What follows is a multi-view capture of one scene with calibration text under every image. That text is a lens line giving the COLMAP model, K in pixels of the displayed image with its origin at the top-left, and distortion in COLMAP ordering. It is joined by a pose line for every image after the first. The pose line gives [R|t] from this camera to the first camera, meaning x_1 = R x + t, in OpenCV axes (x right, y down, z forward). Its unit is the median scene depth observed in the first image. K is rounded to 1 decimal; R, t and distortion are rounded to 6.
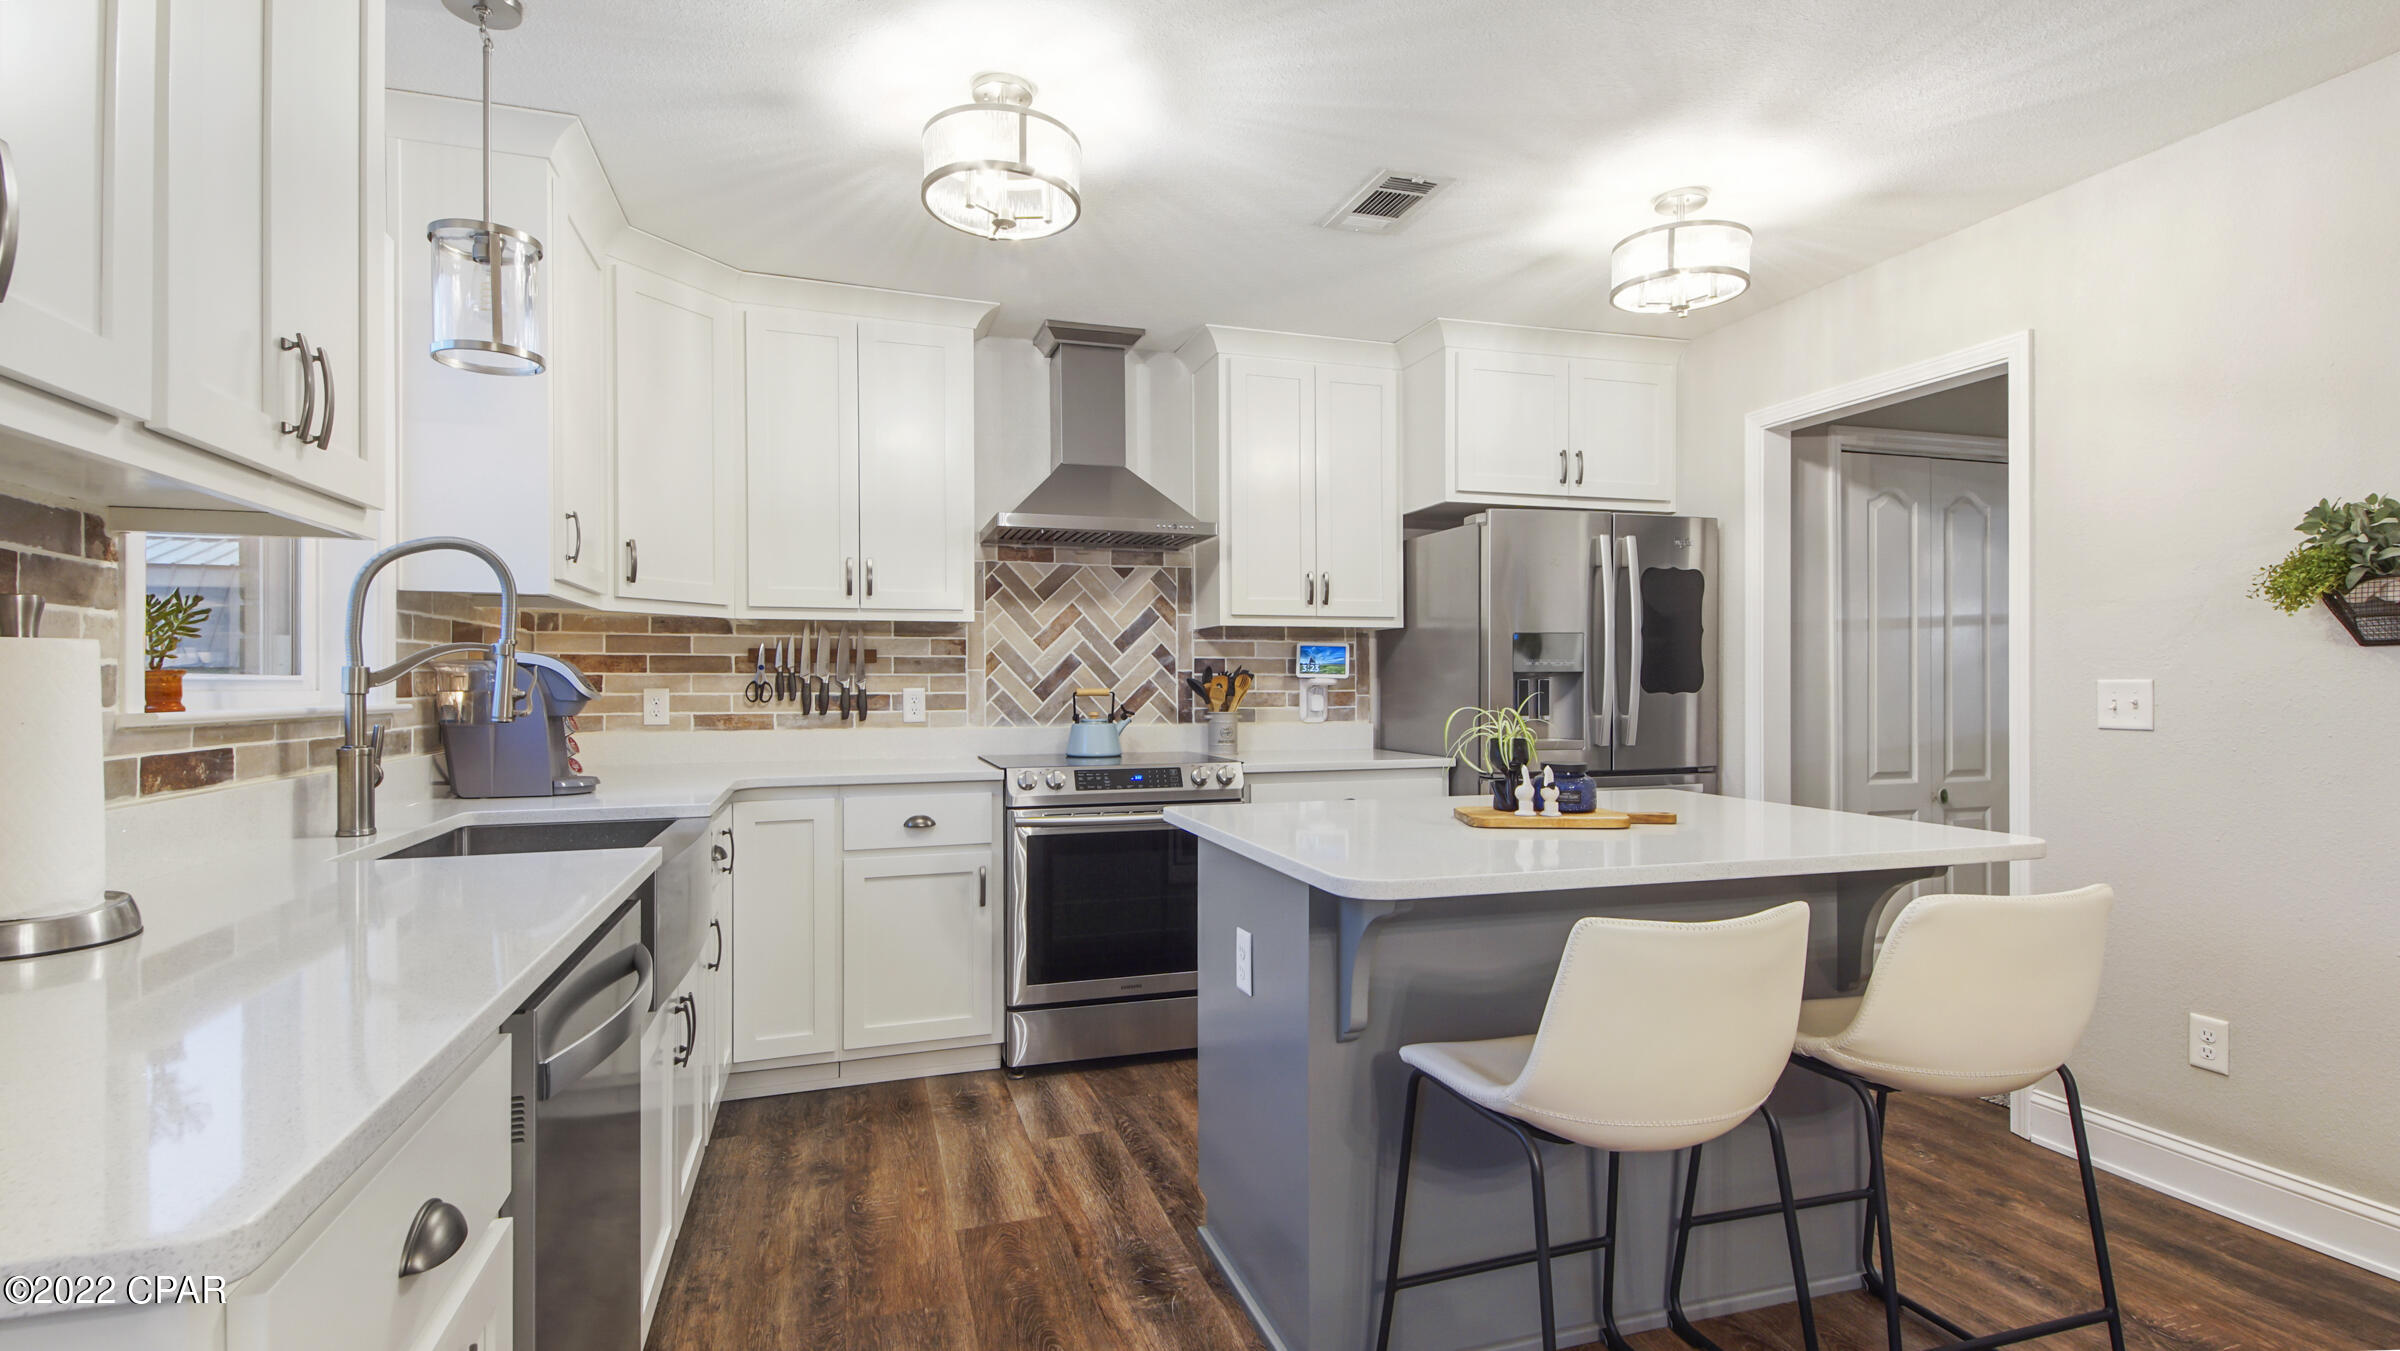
lens RADIAL K [[1094.9, 0, 1180.6], [0, 1094.9, 664.2], [0, 0, 1]] dist [0.043719, -0.024710]
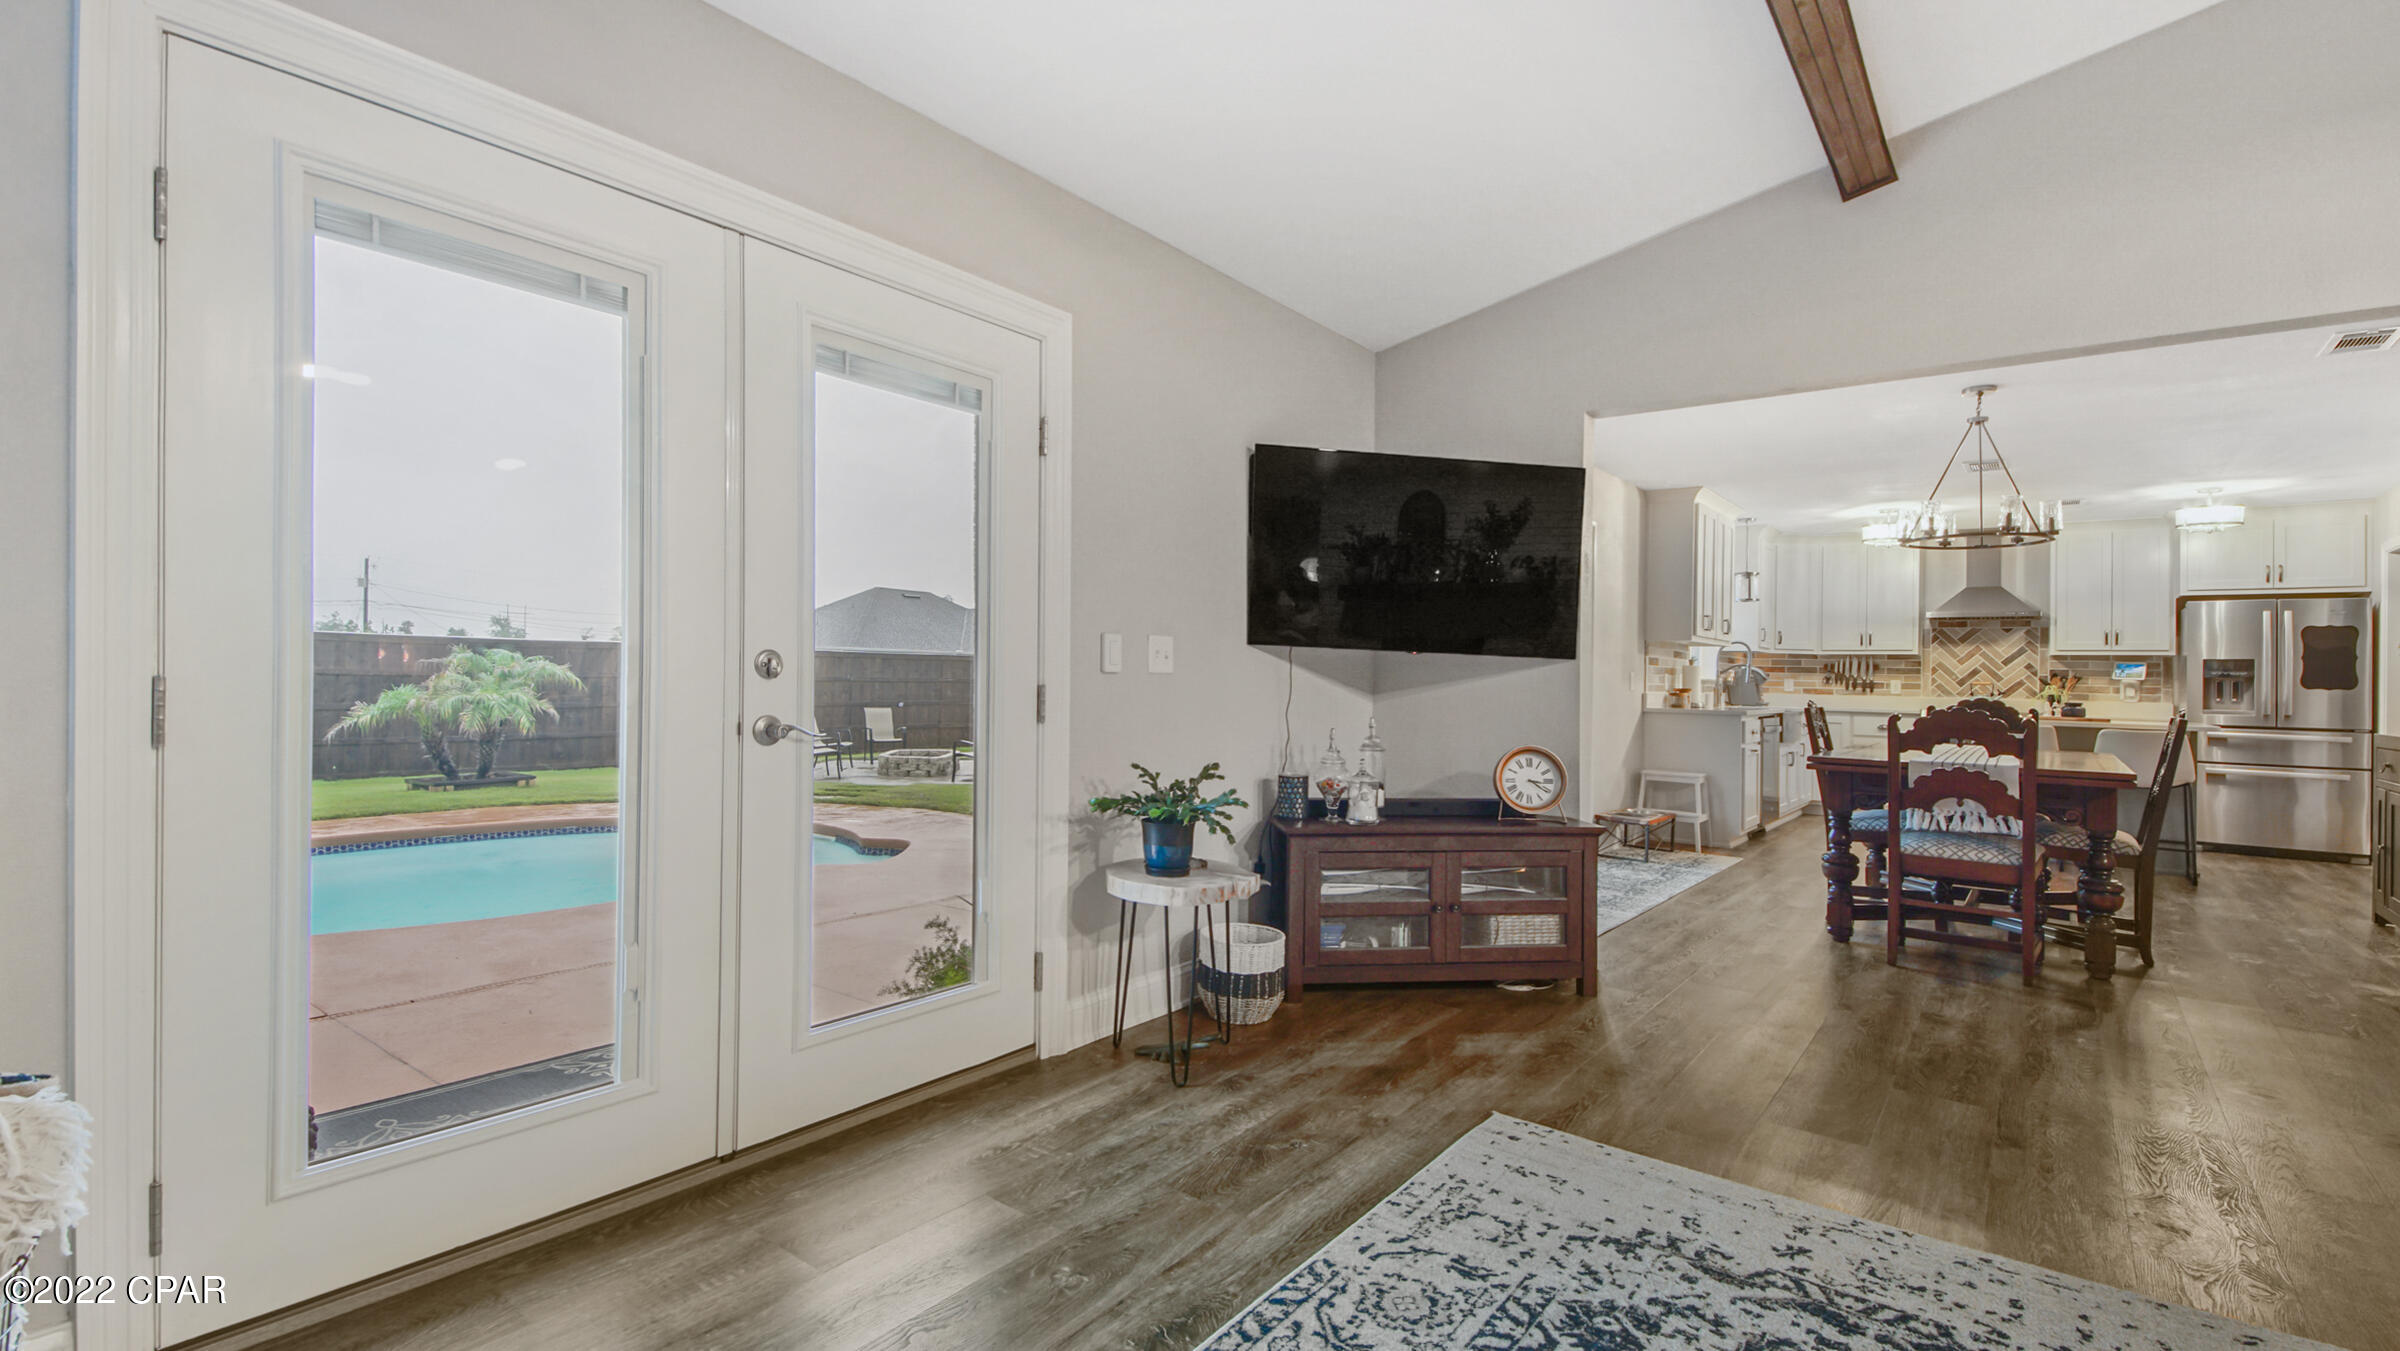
lens RADIAL K [[1094.9, 0, 1180.6], [0, 1094.9, 664.2], [0, 0, 1]] dist [0.043719, -0.024710]
pose [[0.568707, 0.004877, -0.822525, 0.894472], [-0.009154, 0.999958, -0.000400, 0.000623], [0.822489, 0.007756, 0.568728, -1.745084]]
